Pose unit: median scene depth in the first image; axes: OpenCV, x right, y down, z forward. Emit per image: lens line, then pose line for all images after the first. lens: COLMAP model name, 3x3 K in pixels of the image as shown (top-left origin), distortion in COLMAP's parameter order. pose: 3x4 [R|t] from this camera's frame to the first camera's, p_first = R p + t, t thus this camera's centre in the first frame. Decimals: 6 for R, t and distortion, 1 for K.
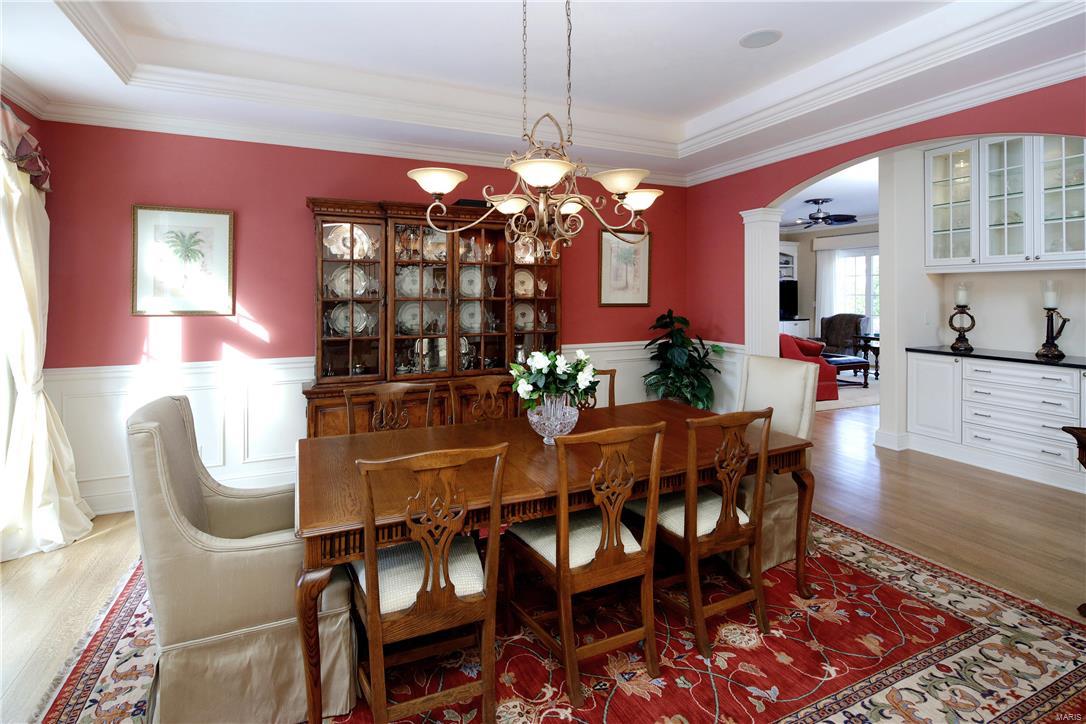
lens RADIAL K [[525.8, 0, 555.1], [0, 525.8, 304.5], [0, 0, 1]] dist [0.001070, 0.000259]
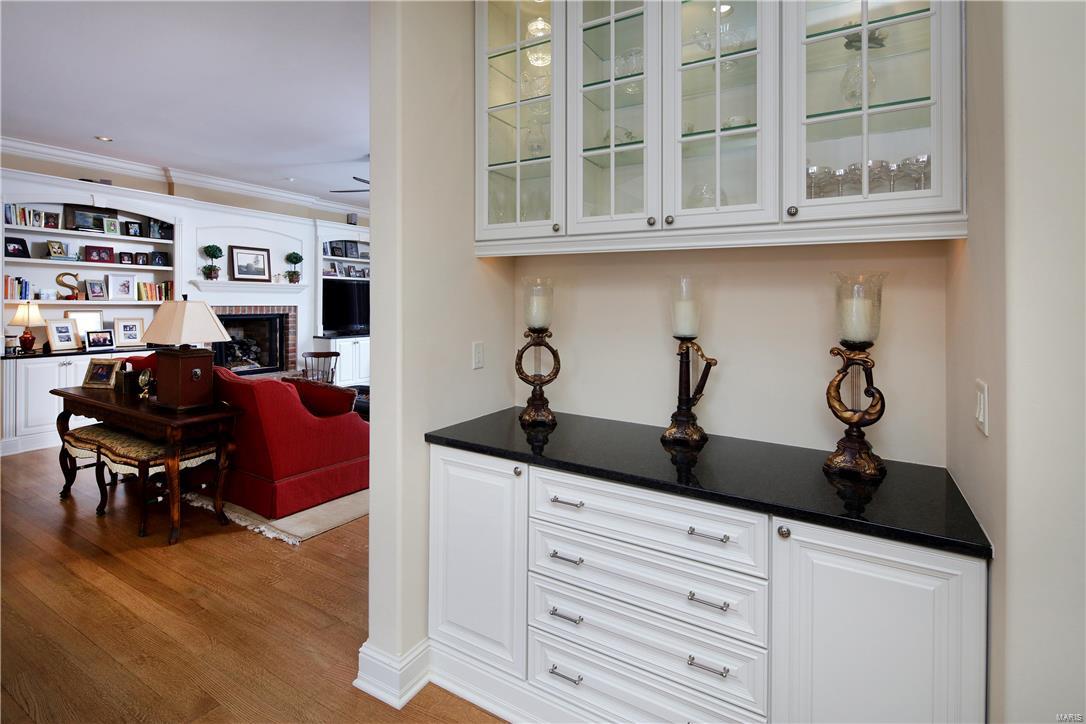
lens RADIAL K [[525.8, 0, 538.7], [0, 525.8, 358.0], [0, 0, 1]] dist [0.001070, 0.000259]
pose [[0.828366, -0.051642, 0.557802, 0.580648], [0.001818, 0.995984, 0.089510, -0.015614], [-0.560185, -0.073133, 0.825133, 0.695069]]
